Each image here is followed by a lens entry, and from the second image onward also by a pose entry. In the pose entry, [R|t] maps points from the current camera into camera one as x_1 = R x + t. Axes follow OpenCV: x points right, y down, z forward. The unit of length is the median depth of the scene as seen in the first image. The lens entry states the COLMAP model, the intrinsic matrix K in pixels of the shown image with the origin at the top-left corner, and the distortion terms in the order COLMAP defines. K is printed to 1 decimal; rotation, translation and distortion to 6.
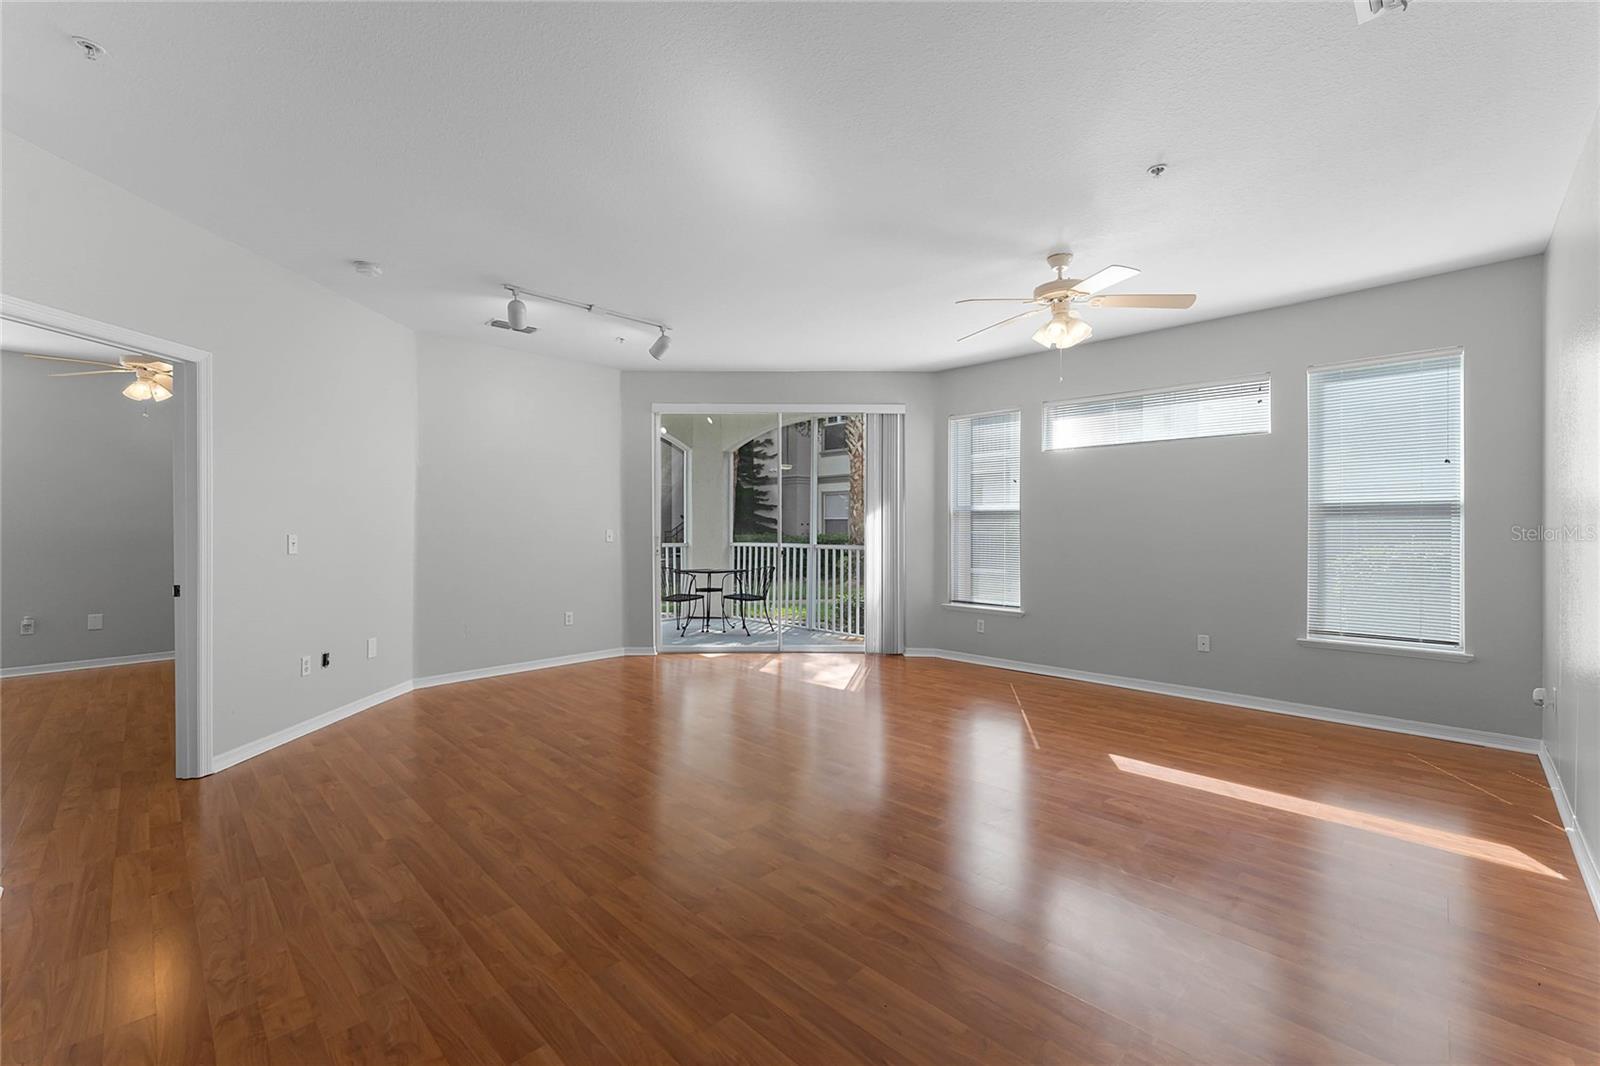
lens RADIAL K [[658.8, 0, 794.6], [0, 658.8, 530.4], [0, 0, 1]] dist [-0.003056, -0.000290]
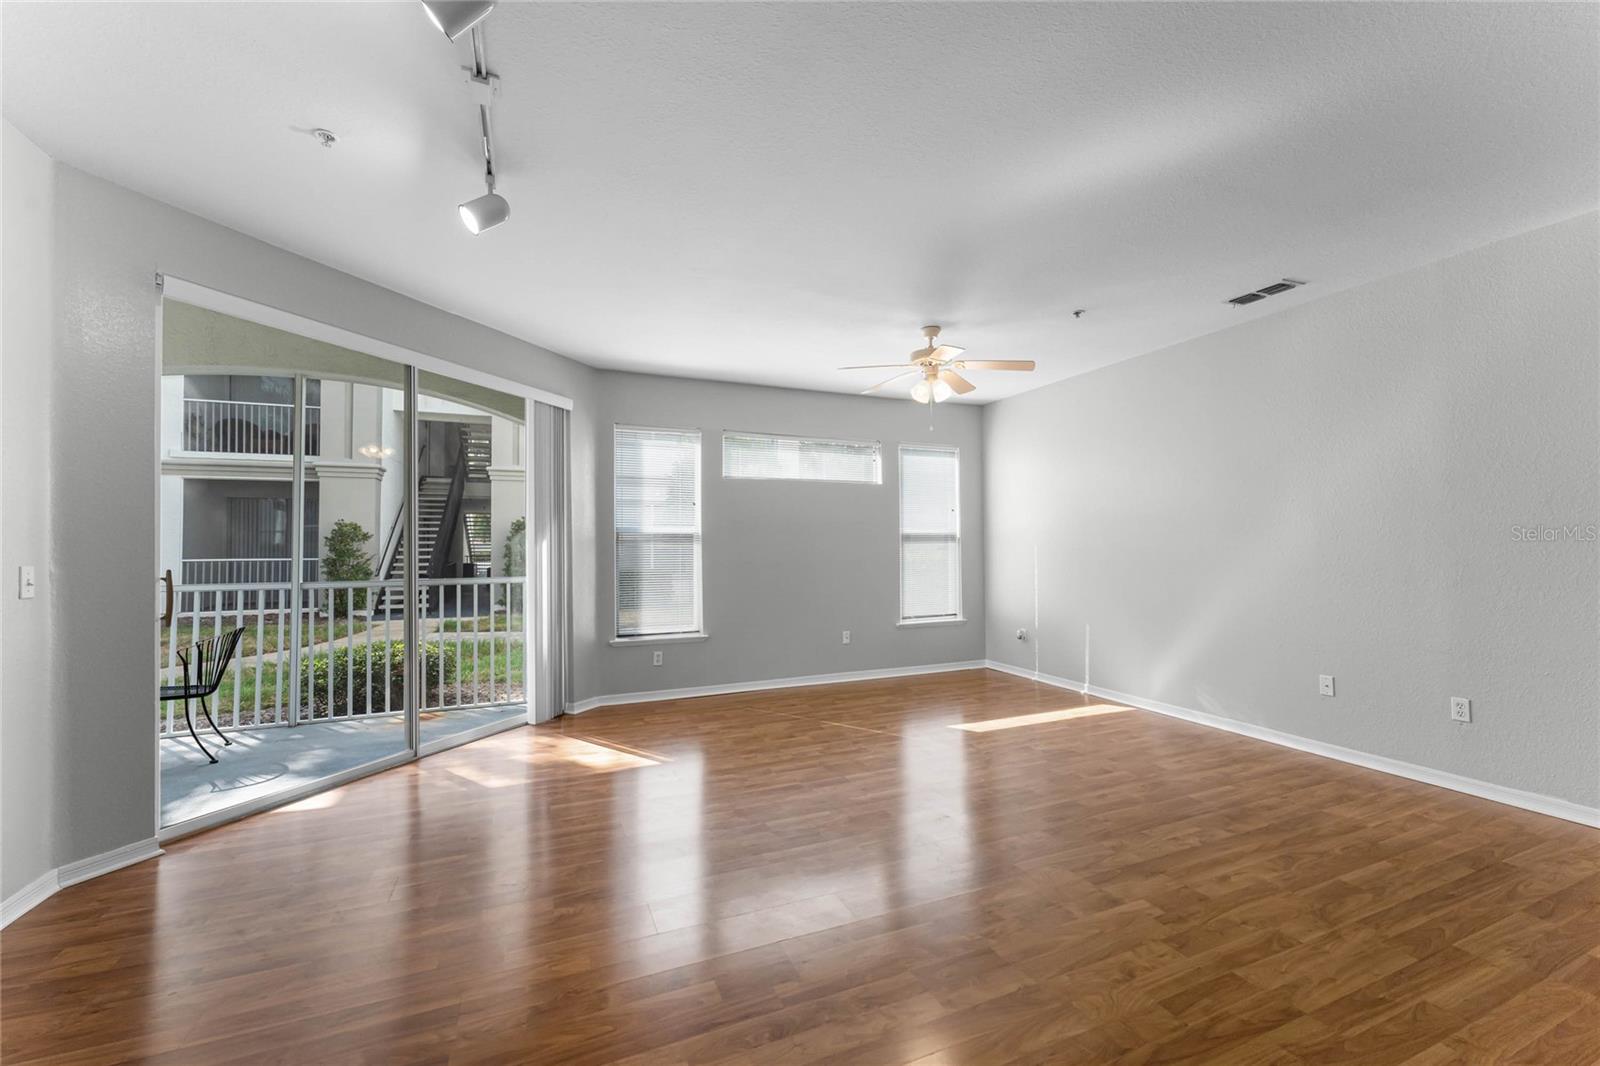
lens RADIAL K [[640.8, 0, 799.7], [0, 640.8, 536.0], [0, 0, 1]] dist [0.002365, -0.000231]
pose [[0.373982, 0.014682, 0.927320, -0.653495], [0.012382, 0.999707, -0.020821, -0.006910], [-0.927353, 0.019269, 0.373691, 0.650935]]
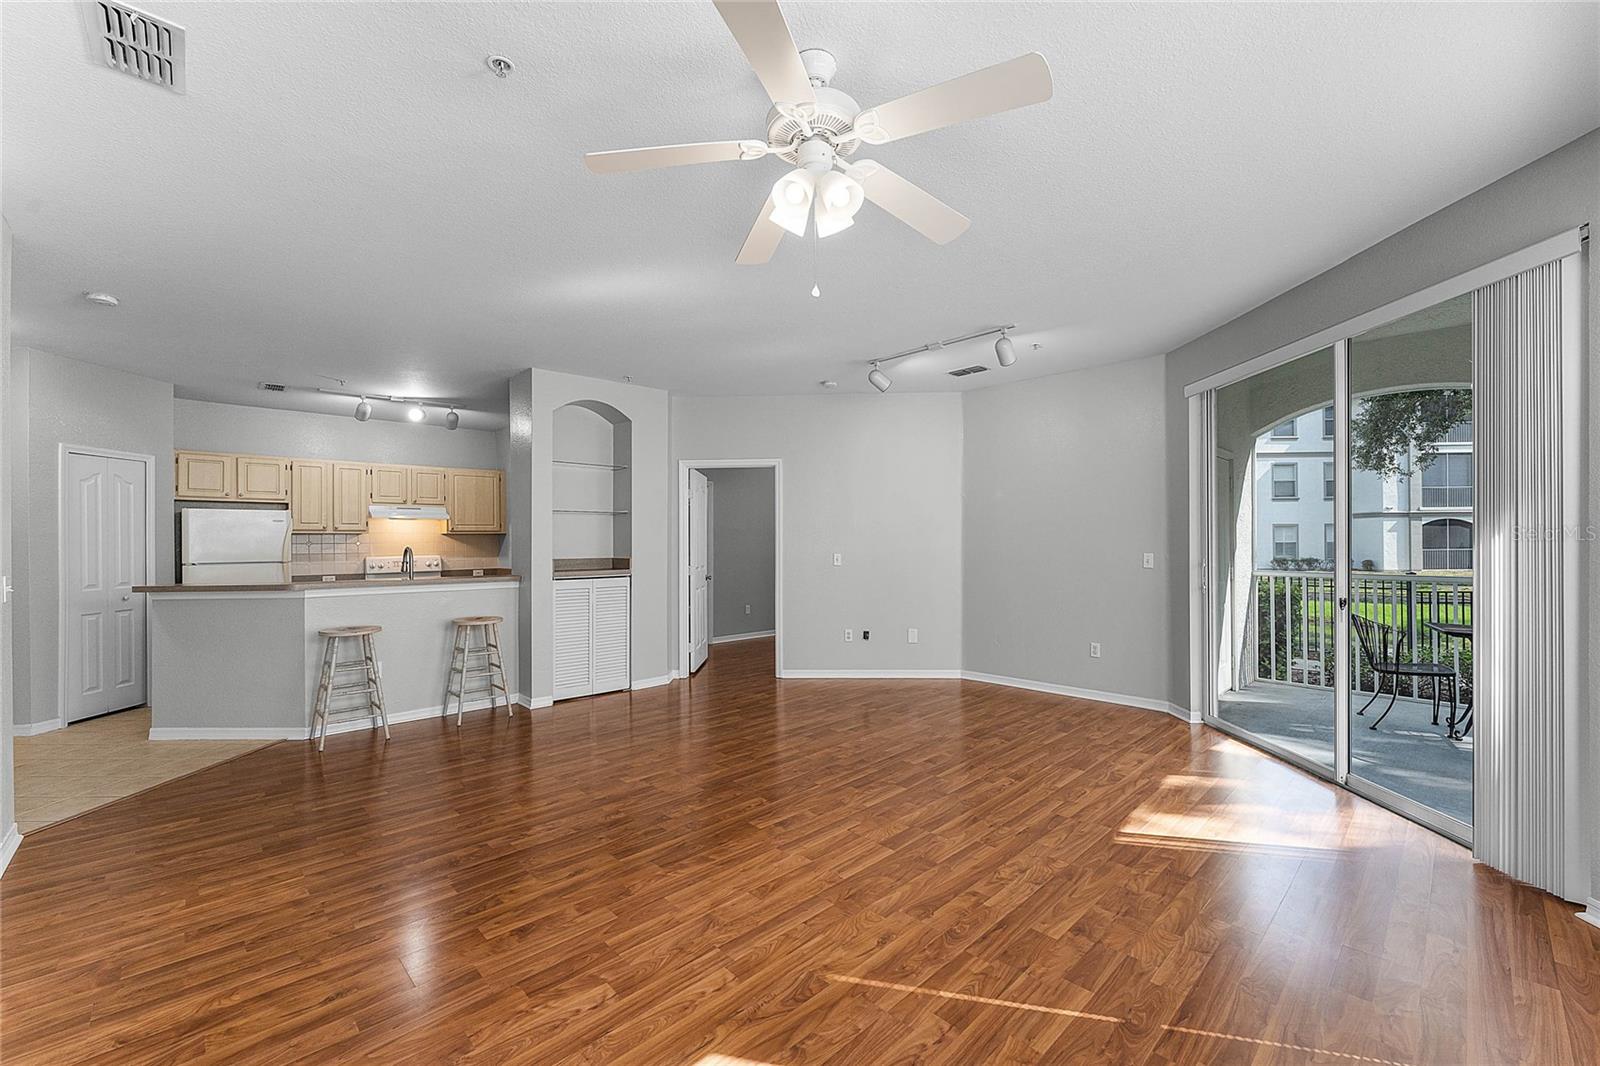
lens RADIAL K [[649.5, 0, 799.1], [0, 649.5, 541.7], [0, 0, 1]] dist [-0.002736, -0.000404]
pose [[-0.015153, 0.002283, -0.999883, 0.768584], [-0.002034, 0.999995, 0.002314, -0.023786], [0.999883, 0.002069, -0.015148, 0.823883]]
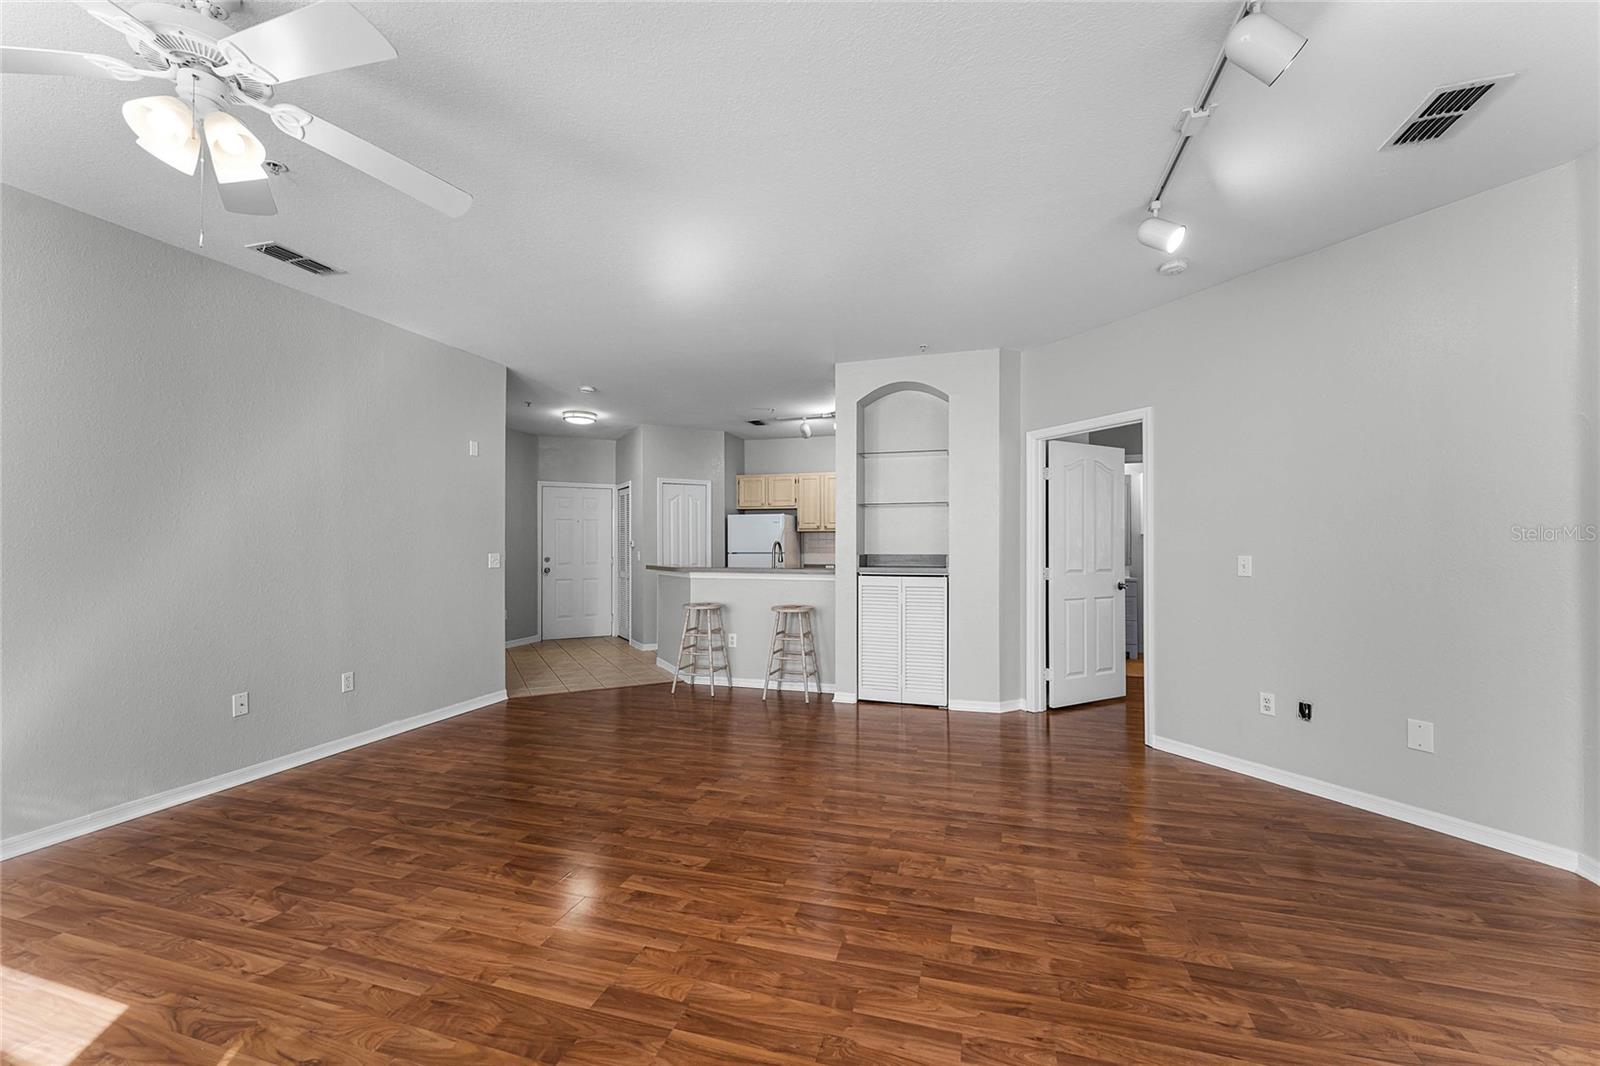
lens RADIAL K [[640.8, 0, 799.7], [0, 640.8, 536.0], [0, 0, 1]] dist [0.002365, -0.000231]
pose [[-0.877935, -0.002921, -0.478772, 0.207117], [-0.000901, 0.999990, -0.004448, -0.014828], [0.478780, -0.003474, -0.877928, 1.330972]]
